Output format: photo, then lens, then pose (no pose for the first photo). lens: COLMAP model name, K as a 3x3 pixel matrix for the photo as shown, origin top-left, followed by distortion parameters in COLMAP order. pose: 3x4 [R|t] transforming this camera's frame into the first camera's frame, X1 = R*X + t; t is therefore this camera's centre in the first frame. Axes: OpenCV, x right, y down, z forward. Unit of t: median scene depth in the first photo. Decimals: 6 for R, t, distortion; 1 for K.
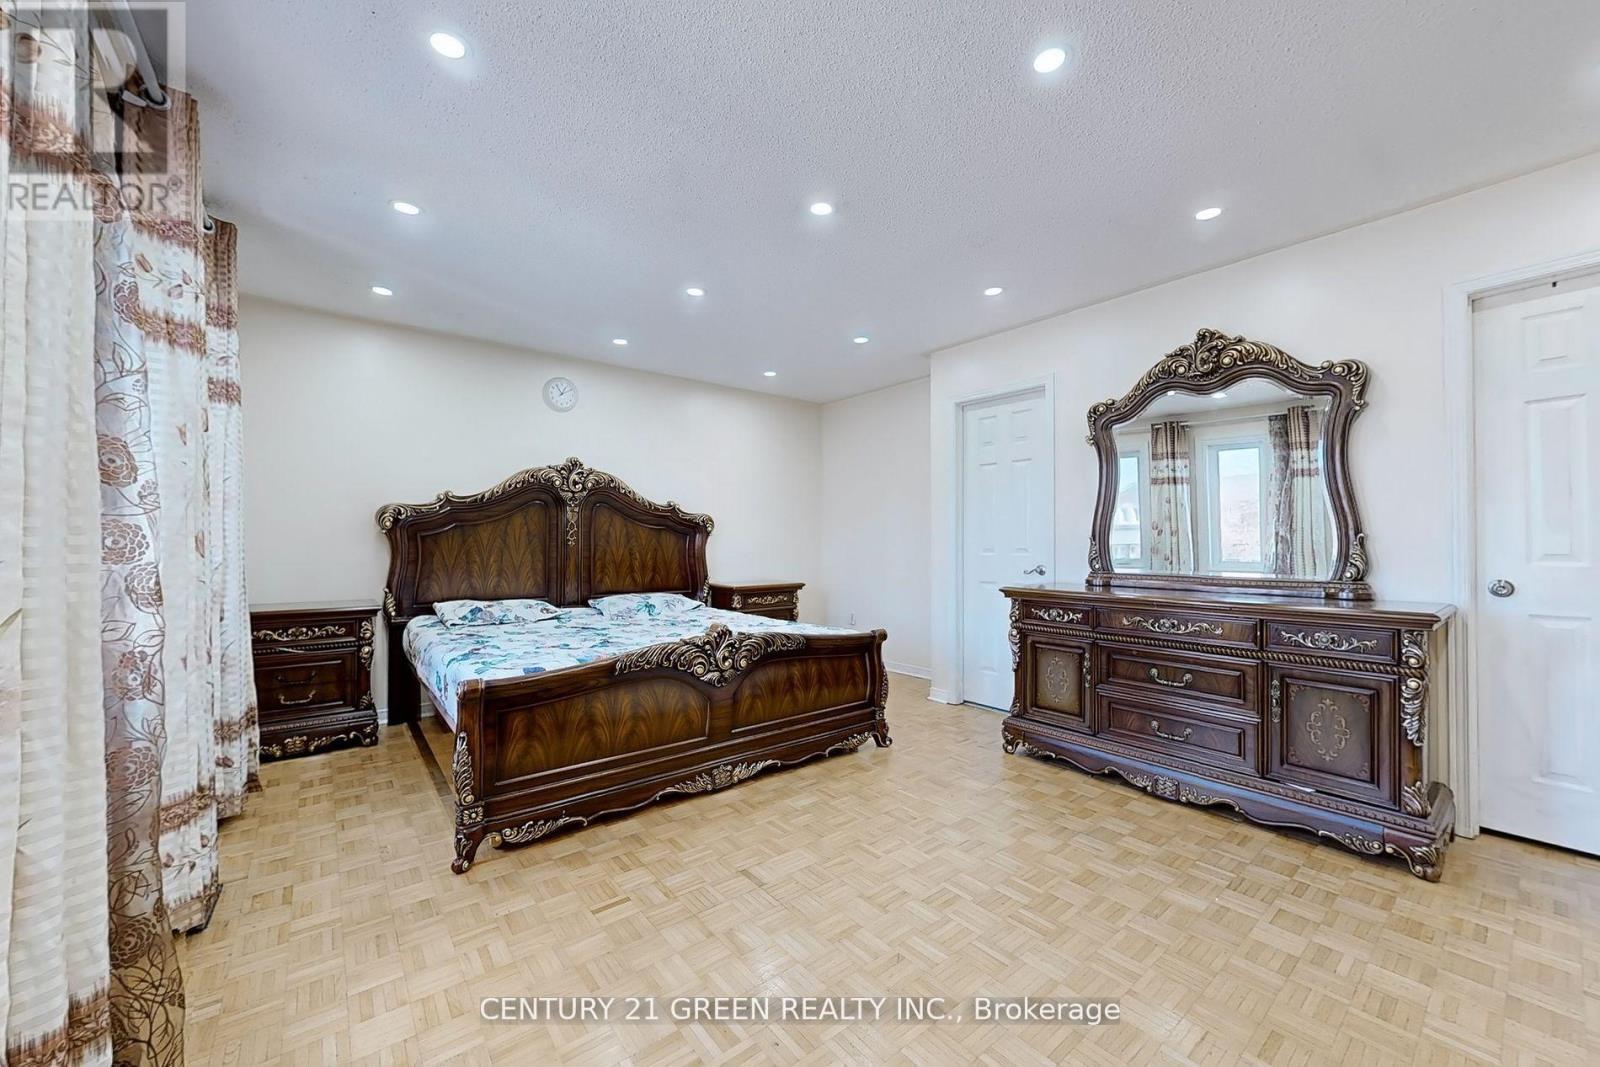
lens RADIAL K [[594.0, 0, 809.5], [0, 594.0, 536.8], [0, 0, 1]] dist [0.003512, -0.000240]
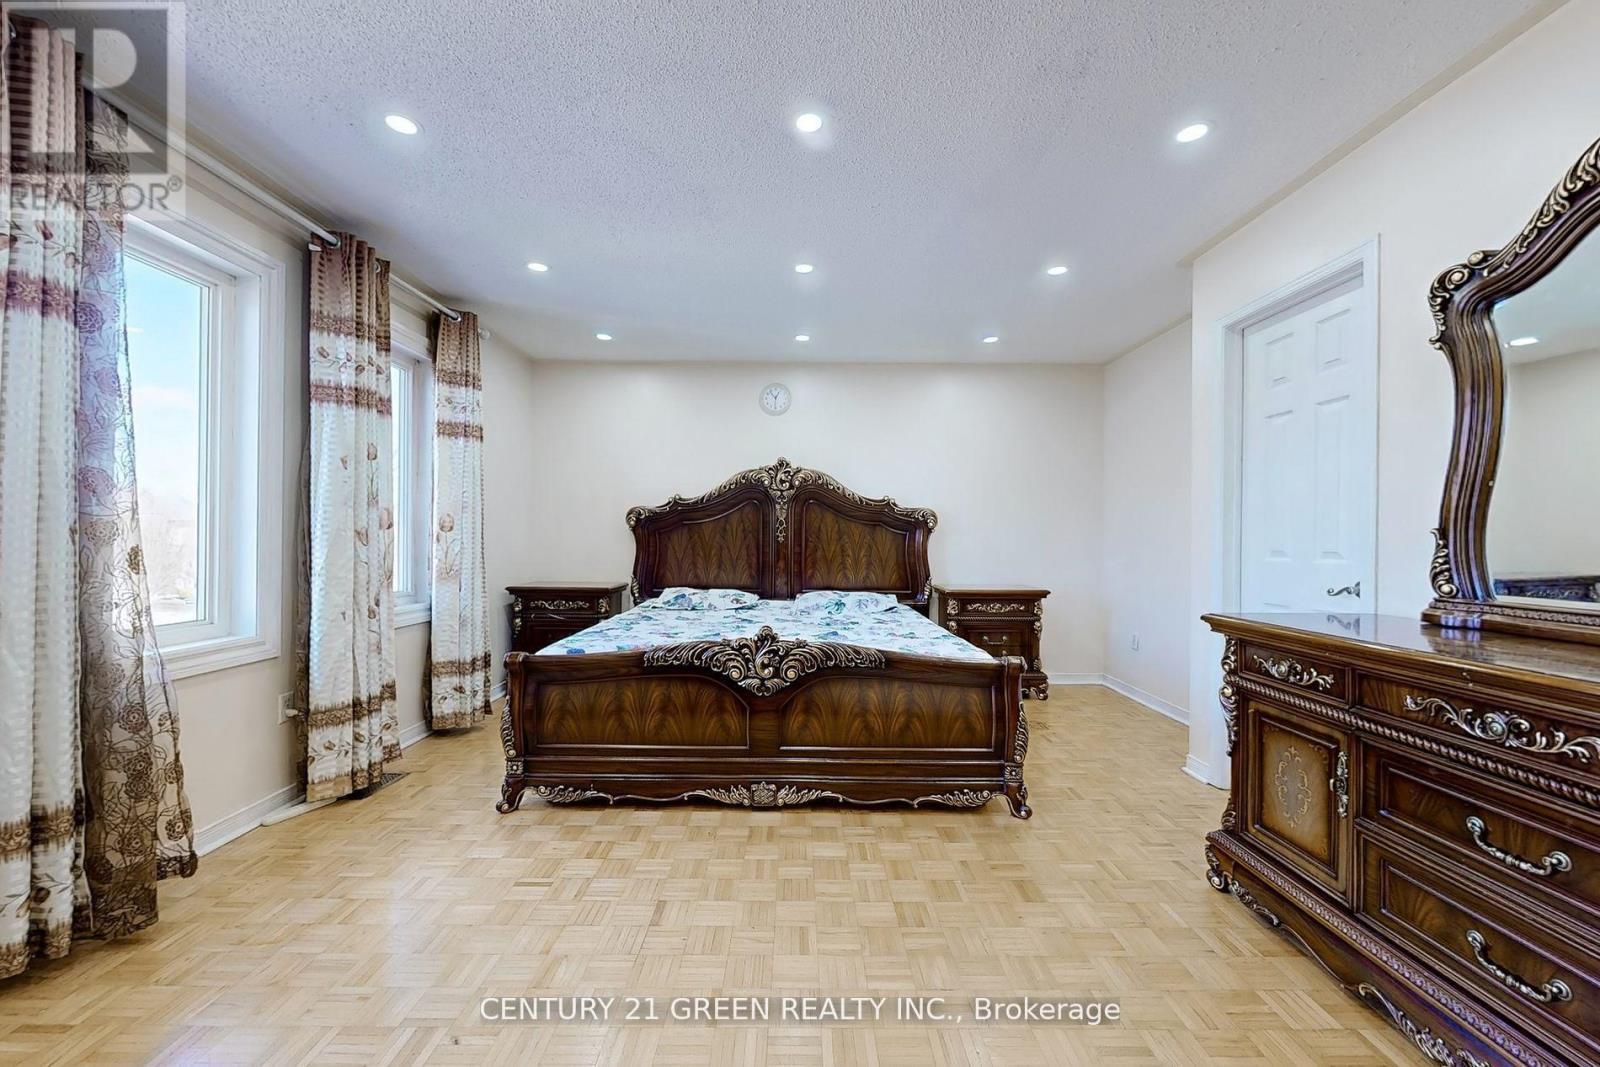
lens RADIAL K [[594.0, 0, 800.7], [0, 594.0, 539.4], [0, 0, 1]] dist [0.003512, -0.000240]
pose [[0.784631, 0.005274, -0.619941, 0.394607], [-0.000284, 0.999967, 0.008148, 0.003475], [0.619963, -0.006217, 0.784606, 0.275684]]
